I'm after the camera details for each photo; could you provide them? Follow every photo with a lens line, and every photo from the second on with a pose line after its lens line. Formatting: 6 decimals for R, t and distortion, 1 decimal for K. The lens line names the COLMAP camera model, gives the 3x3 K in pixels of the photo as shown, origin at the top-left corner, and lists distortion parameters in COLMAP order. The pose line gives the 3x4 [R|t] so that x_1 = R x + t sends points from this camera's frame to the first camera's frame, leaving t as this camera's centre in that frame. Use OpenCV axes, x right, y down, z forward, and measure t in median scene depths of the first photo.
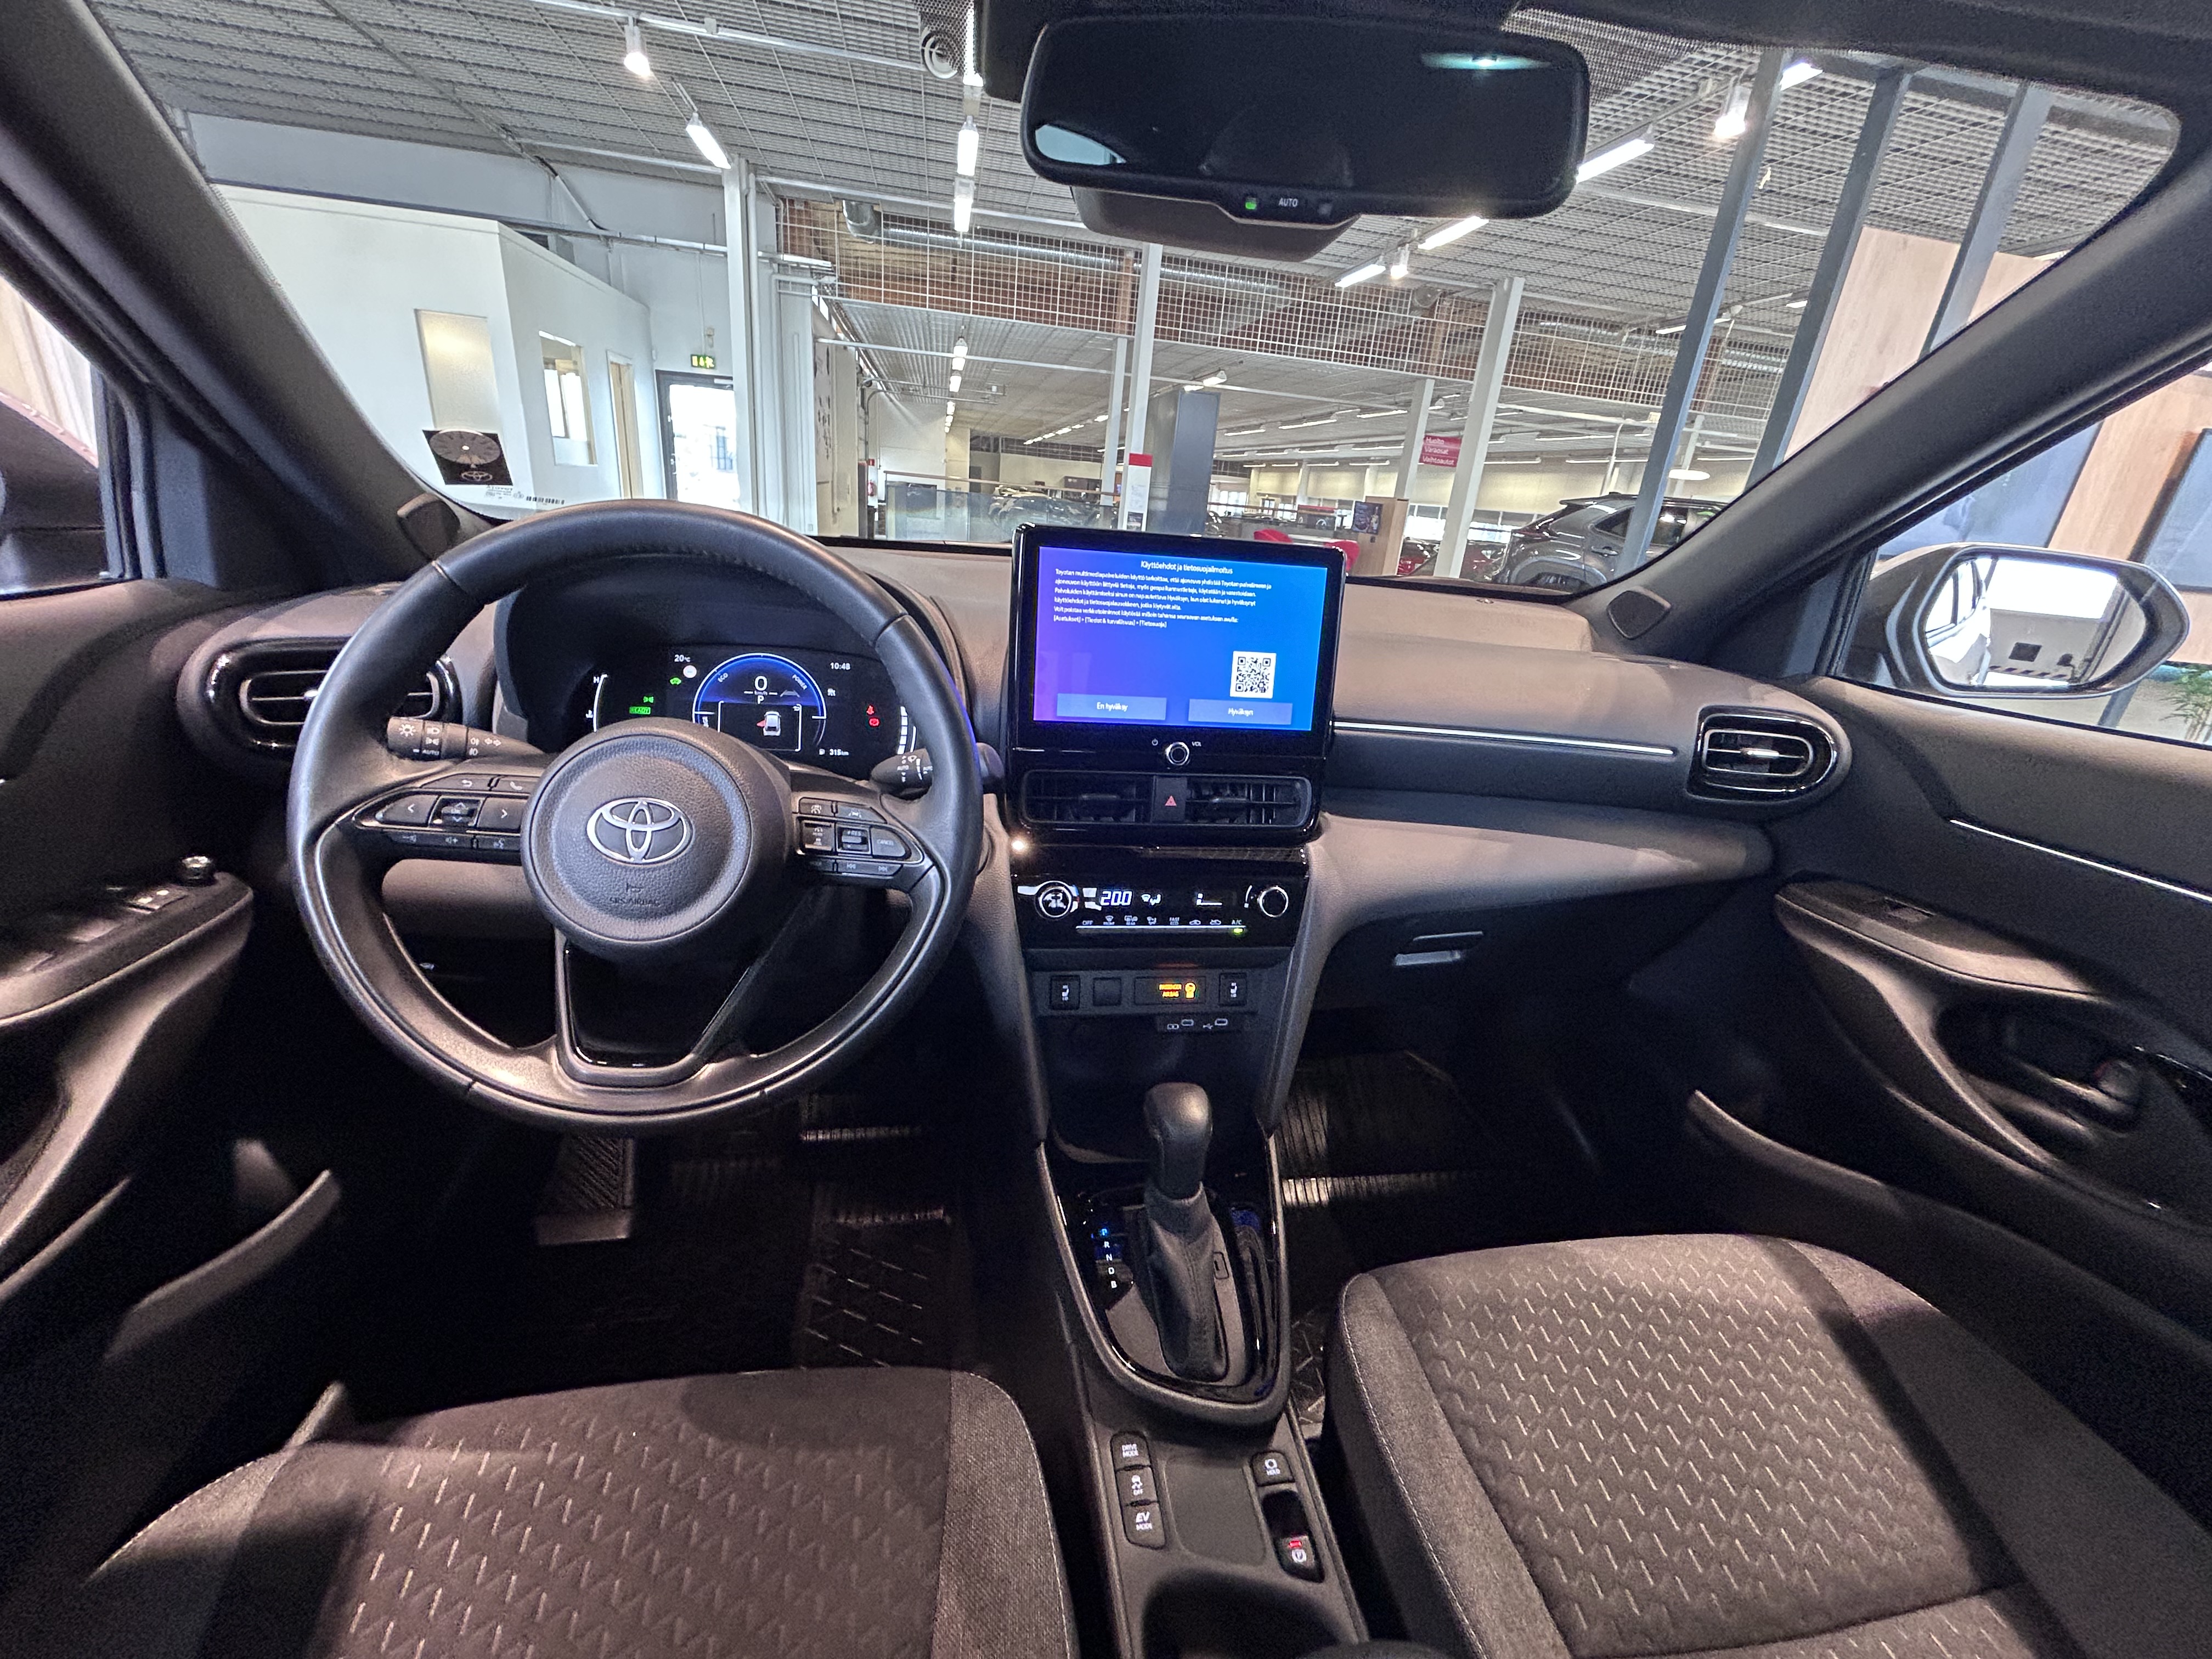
lens RADIAL K [[883.7, 0, 1104.1], [0, 883.7, 828.8], [0, 0, 1]] dist [-0.002221, -0.000406]
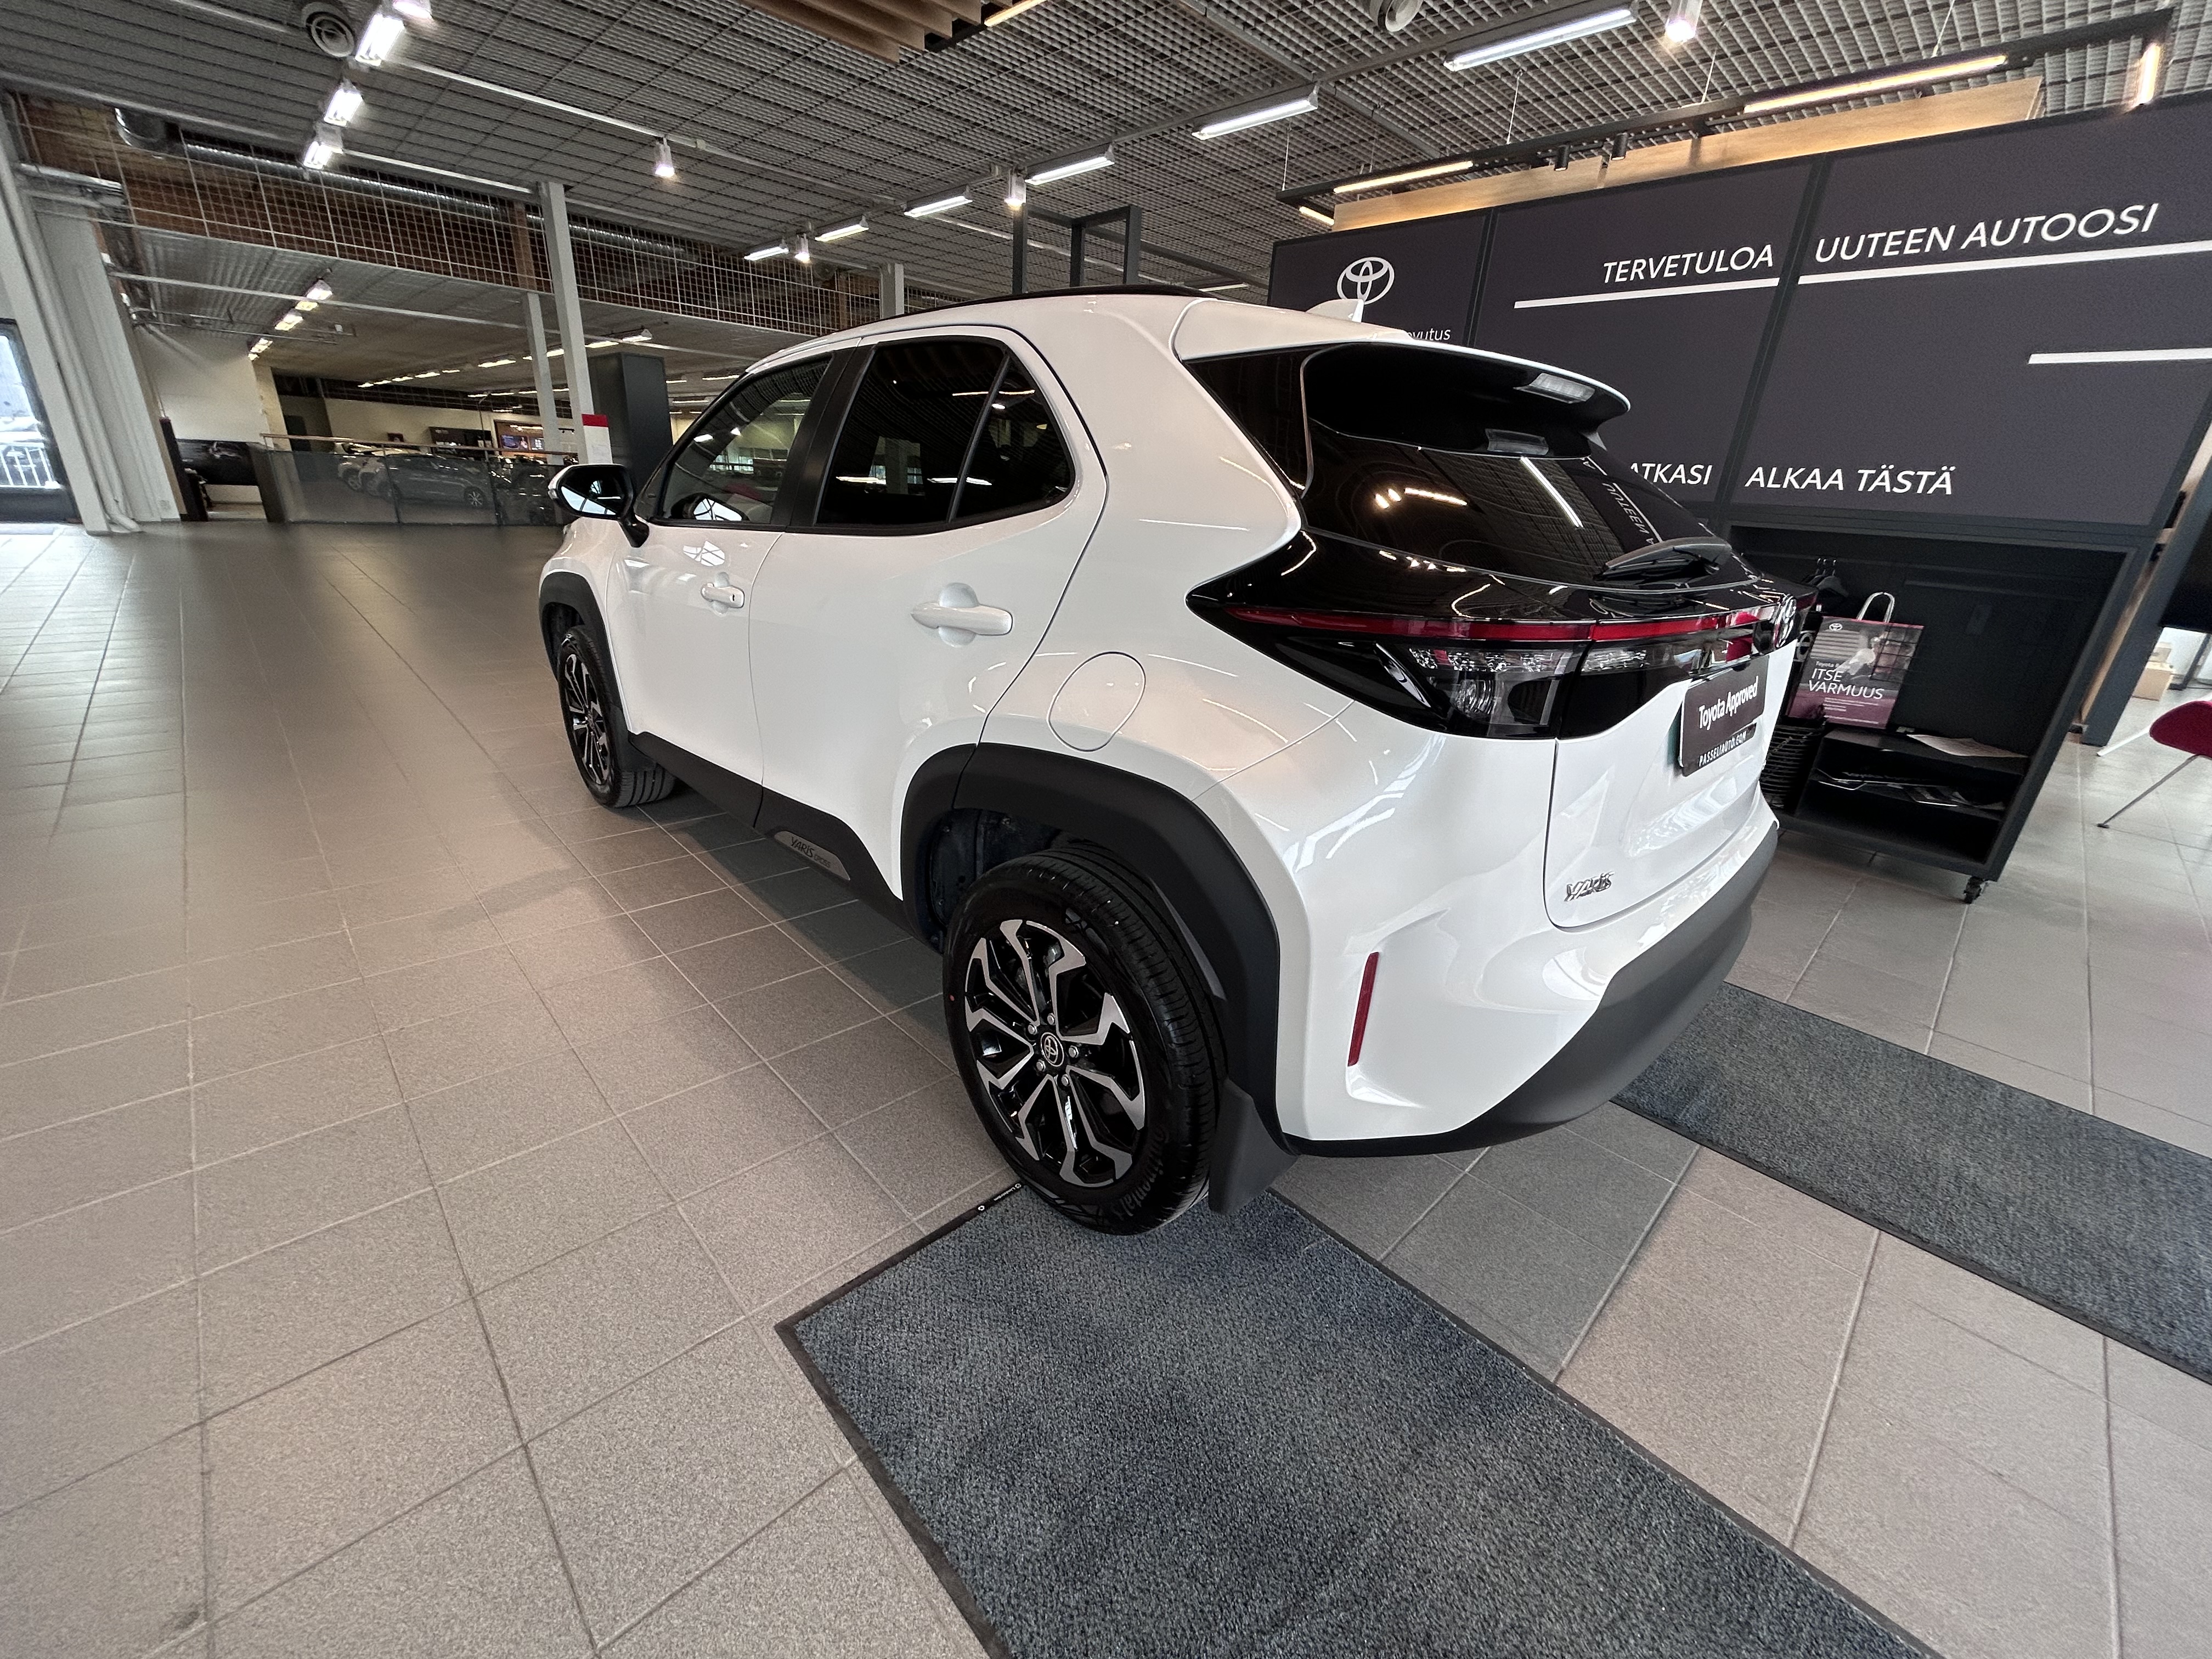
lens RADIAL K [[883.7, 0, 1104.1], [0, 883.7, 828.8], [0, 0, 1]] dist [-0.002221, -0.000406]
pose [[0.832710, -0.238946, 0.499499, -0.206658], [0.211226, 0.970959, 0.112347, 0.132159], [-0.511838, 0.011954, 0.858999, -0.426716]]
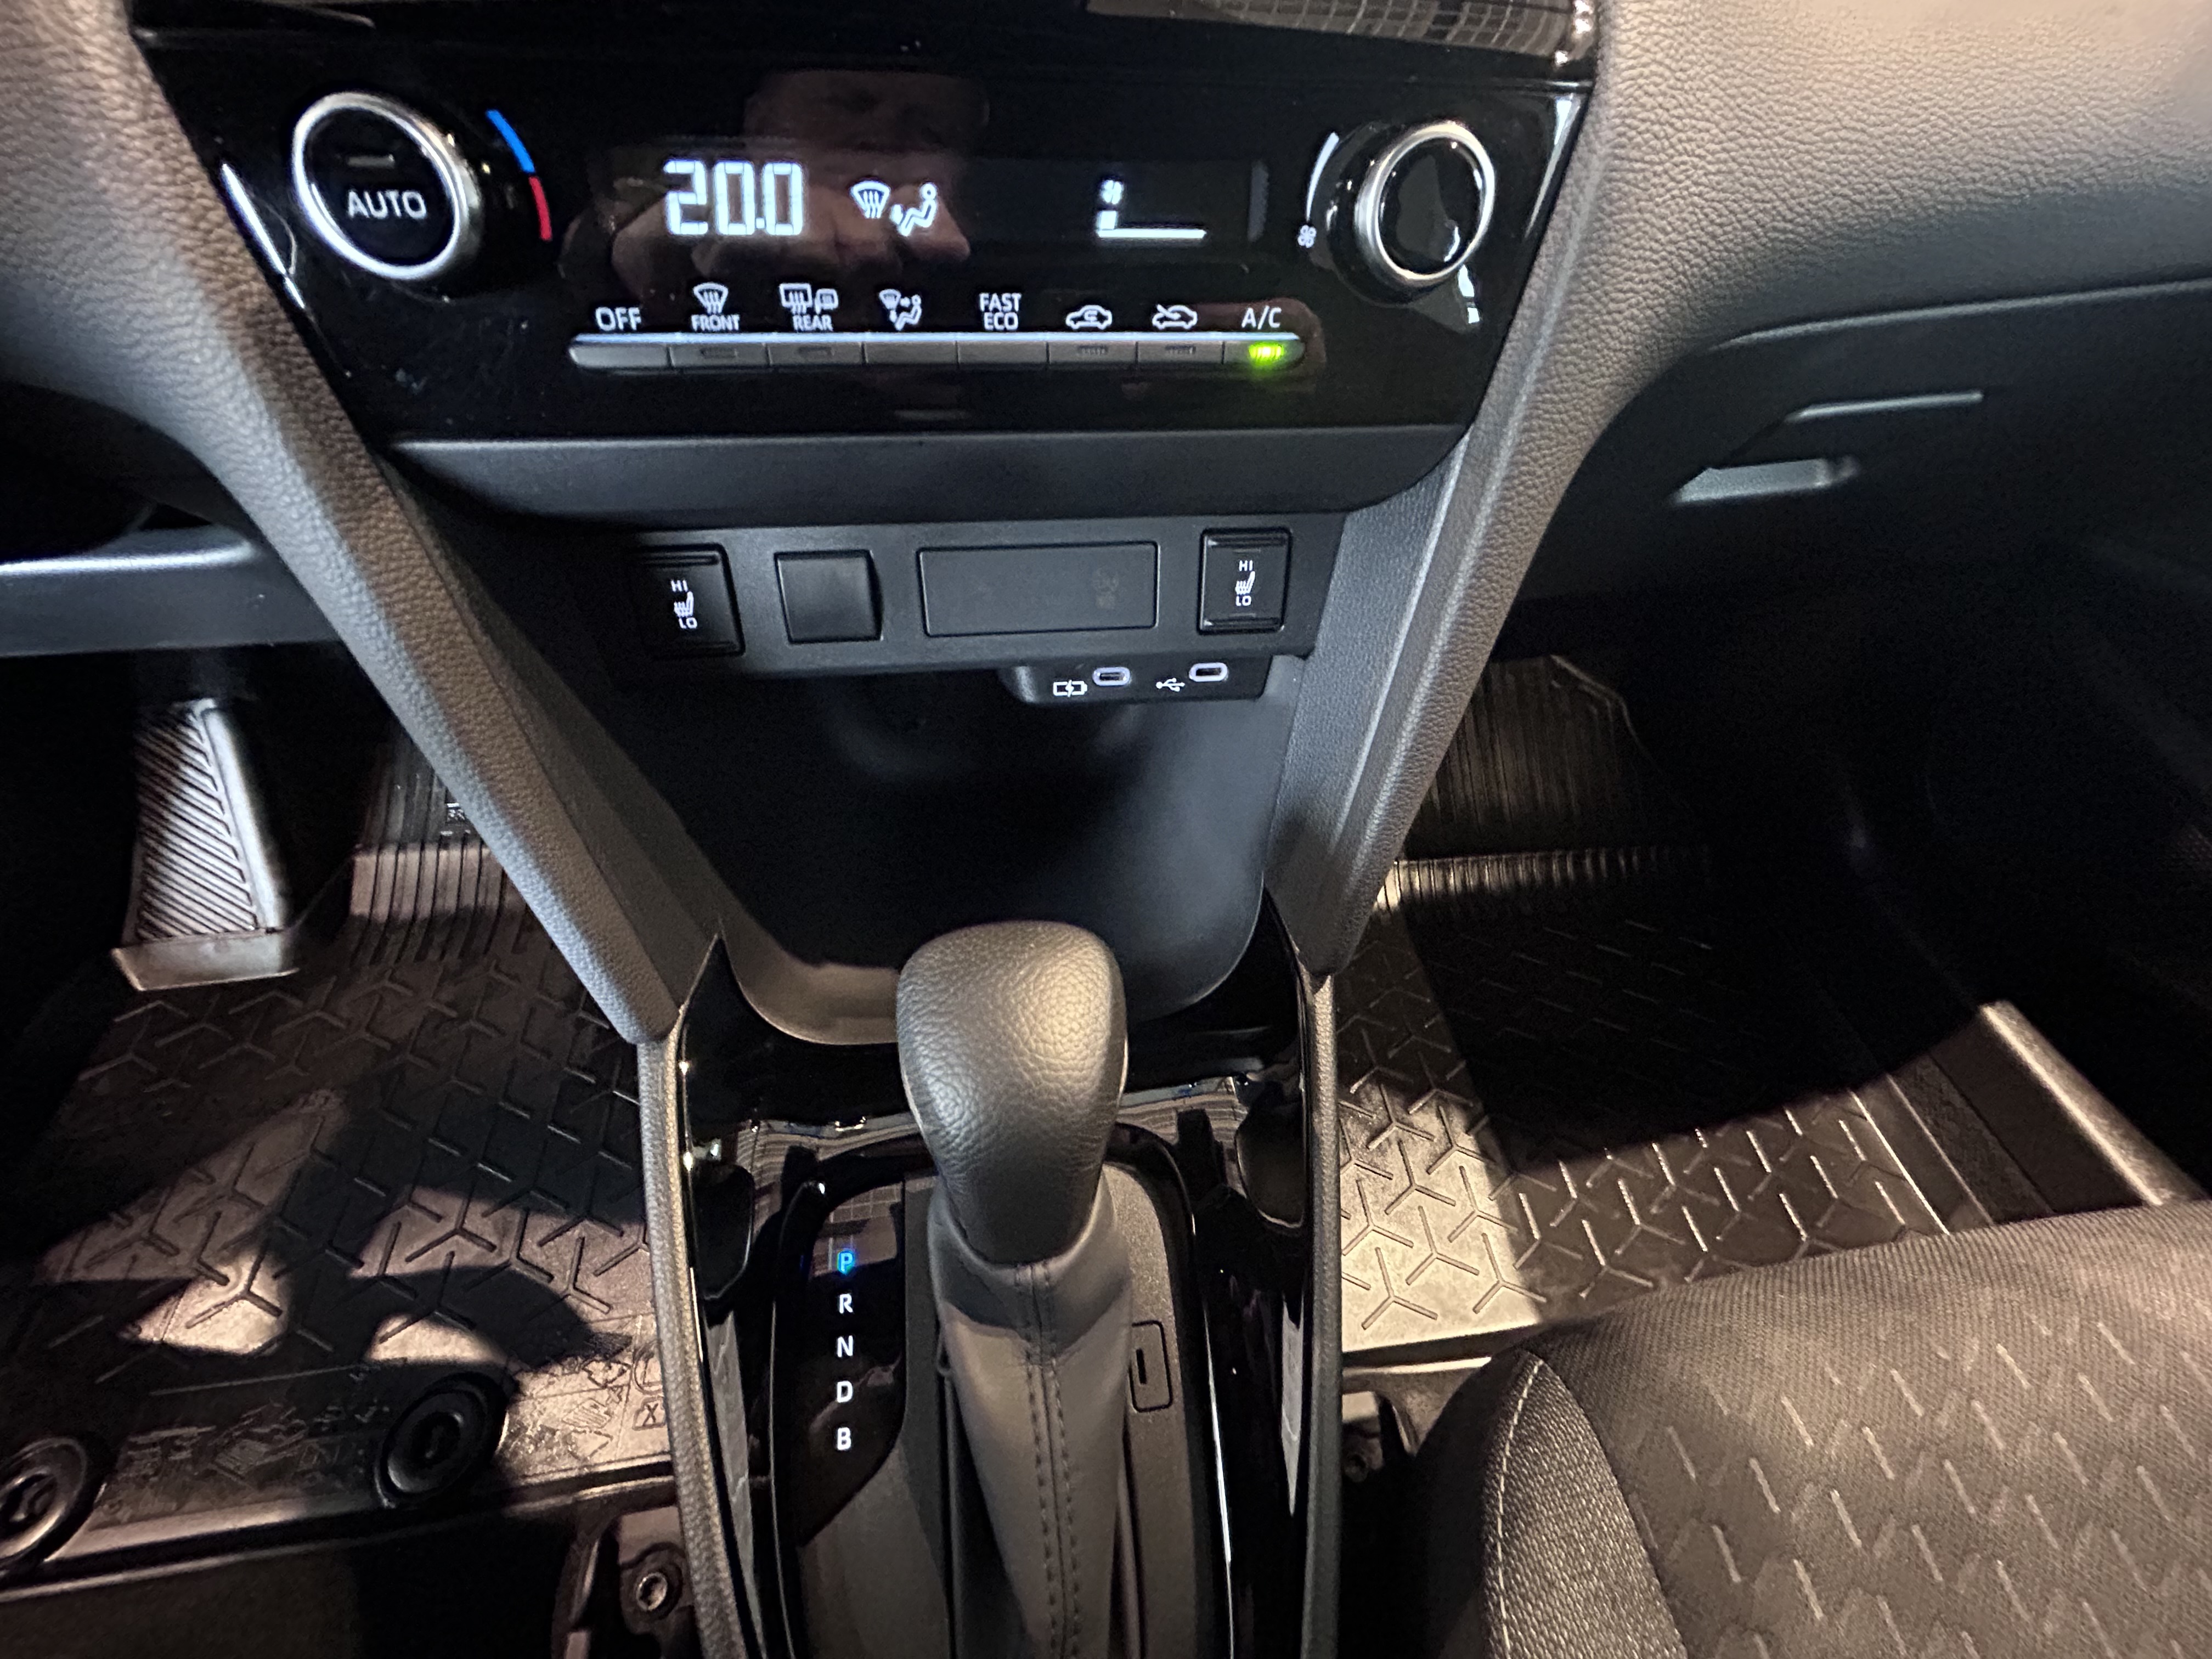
lens RADIAL K [[886.8, 0, 1108.8], [0, 886.8, 820.0], [0, 0, 1]] dist [-0.002116, 0.005462]
pose [[0.998751, -0.000567, -0.049969, 0.014848], [0.023647, 0.886255, 0.462594, 0.014264], [0.044023, -0.463198, 0.885161, 0.088623]]
